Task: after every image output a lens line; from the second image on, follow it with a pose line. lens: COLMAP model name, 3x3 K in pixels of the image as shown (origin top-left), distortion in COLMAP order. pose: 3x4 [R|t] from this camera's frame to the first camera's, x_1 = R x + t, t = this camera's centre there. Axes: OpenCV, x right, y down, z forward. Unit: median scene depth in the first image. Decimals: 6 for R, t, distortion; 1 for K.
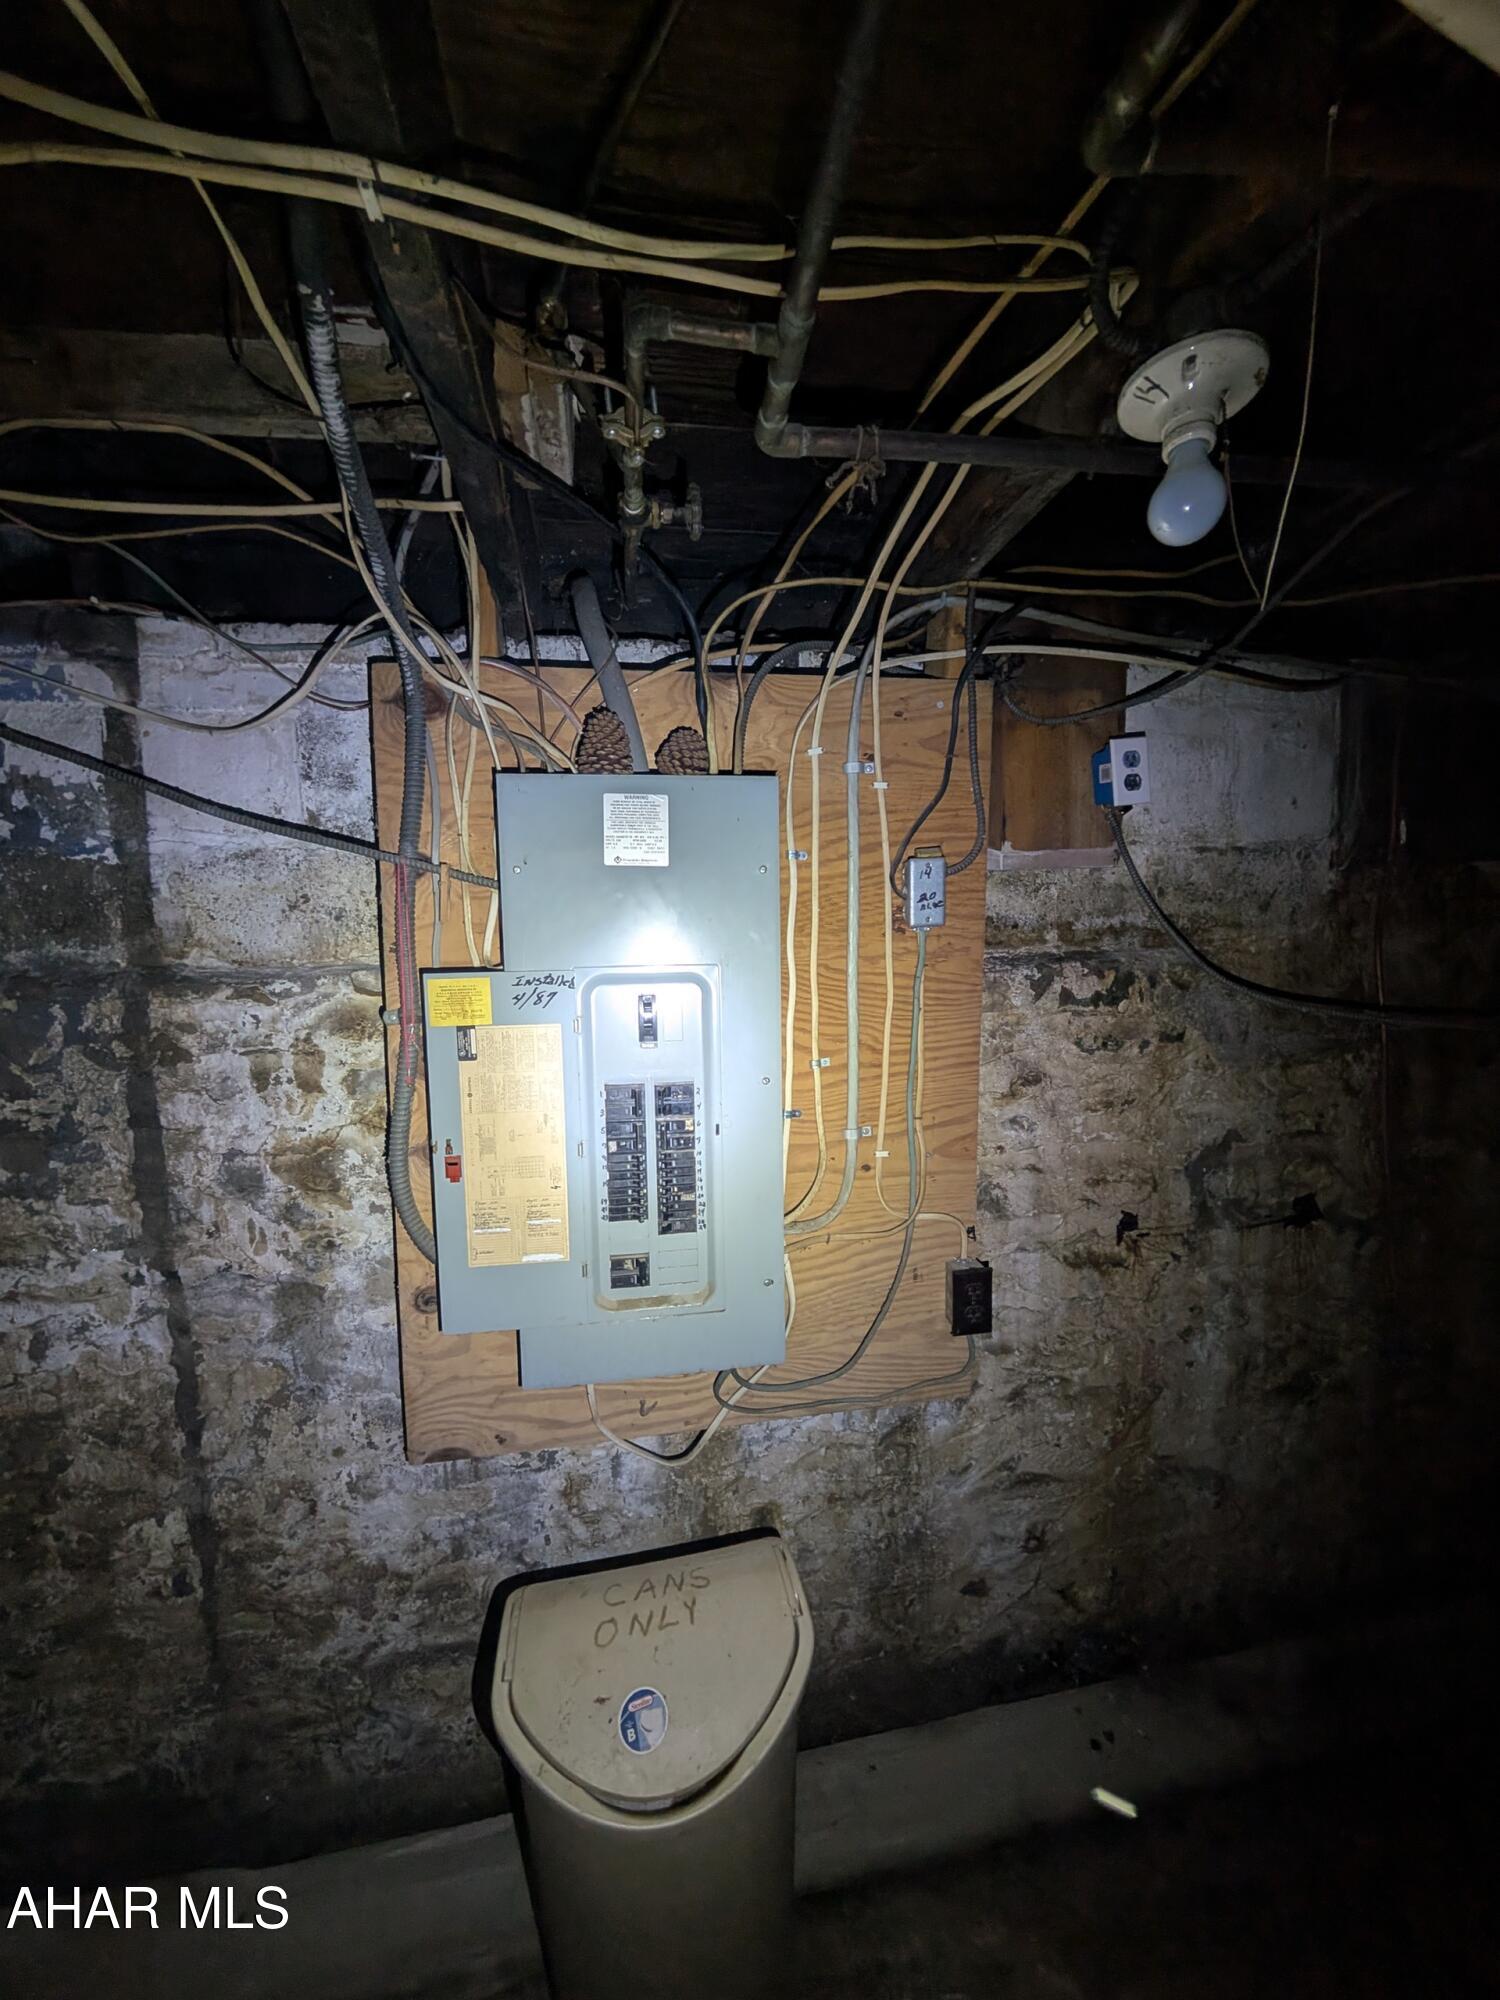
lens RADIAL K [[749.5, 0, 751.3], [0, 749.5, 996.6], [0, 0, 1]] dist [0.001032, 0.000033]
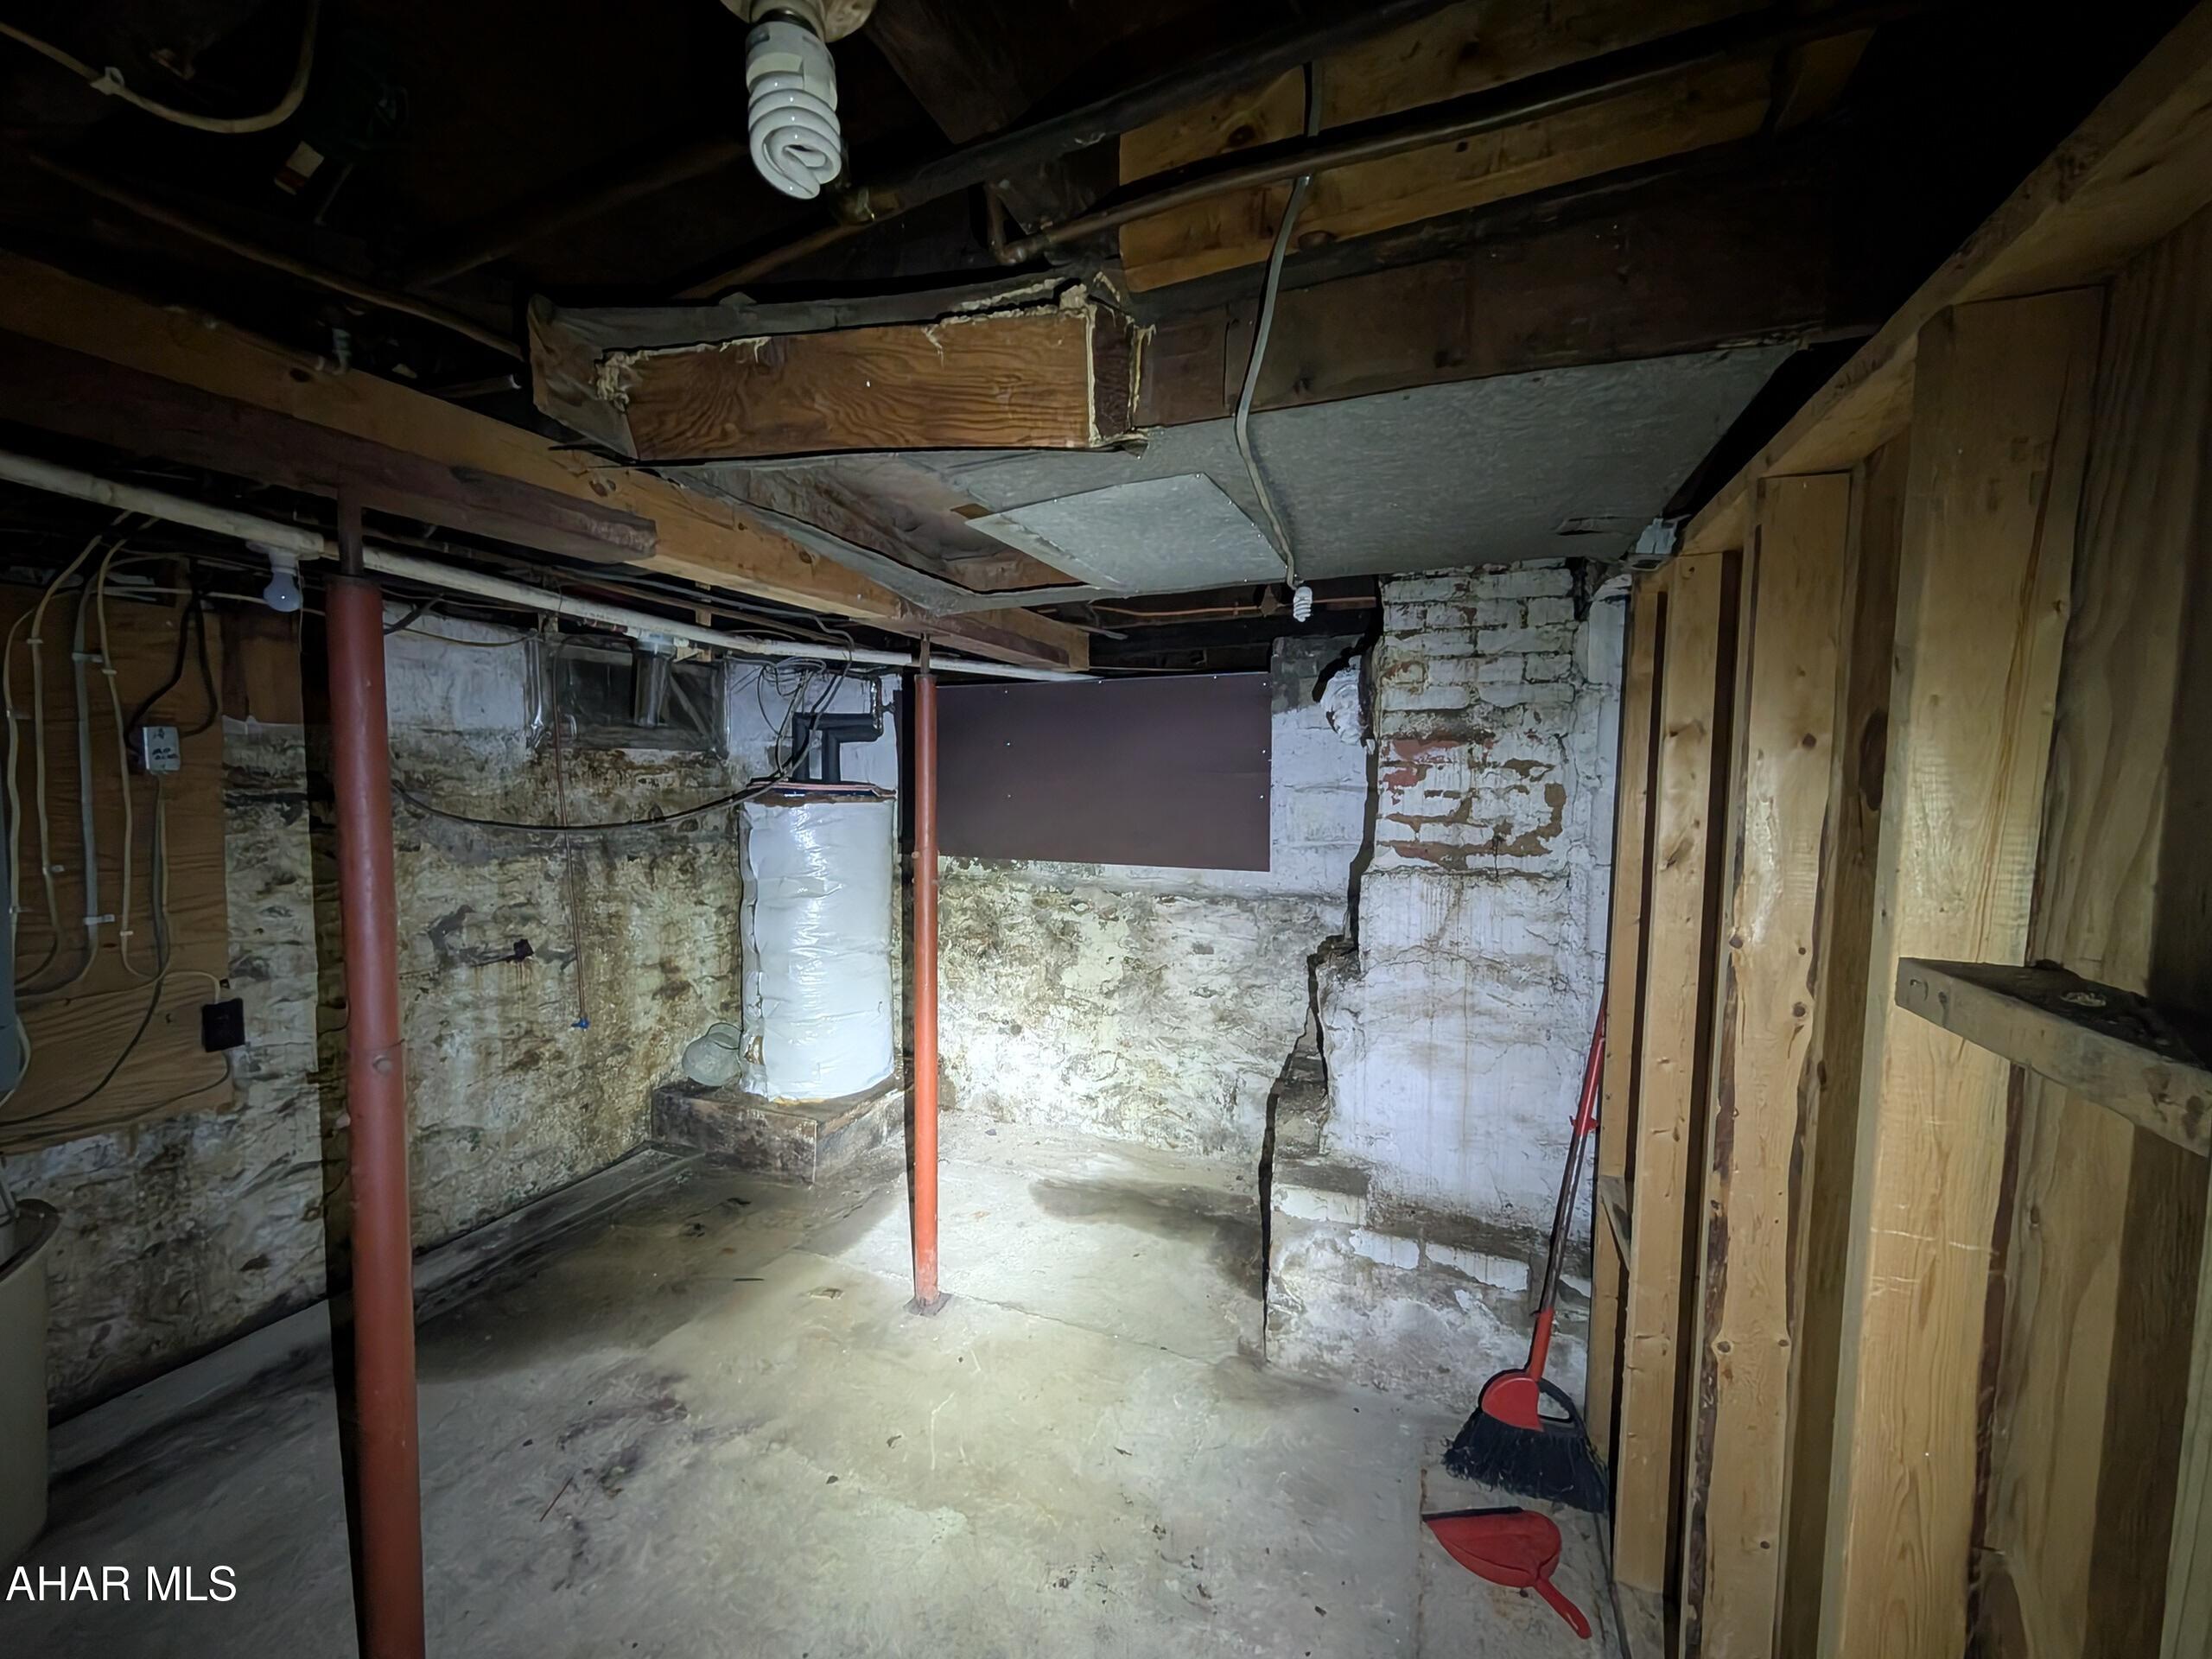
lens RADIAL K [[829.0, 0, 1096.5], [0, 829.0, 834.7], [0, 0, 1]] dist [0.001032, 0.000033]
pose [[0.541720, -0.026510, 0.840141, -0.119291], [0.059439, 0.998209, -0.006829, 0.122667], [-0.838455, 0.053637, 0.542325, -1.149319]]
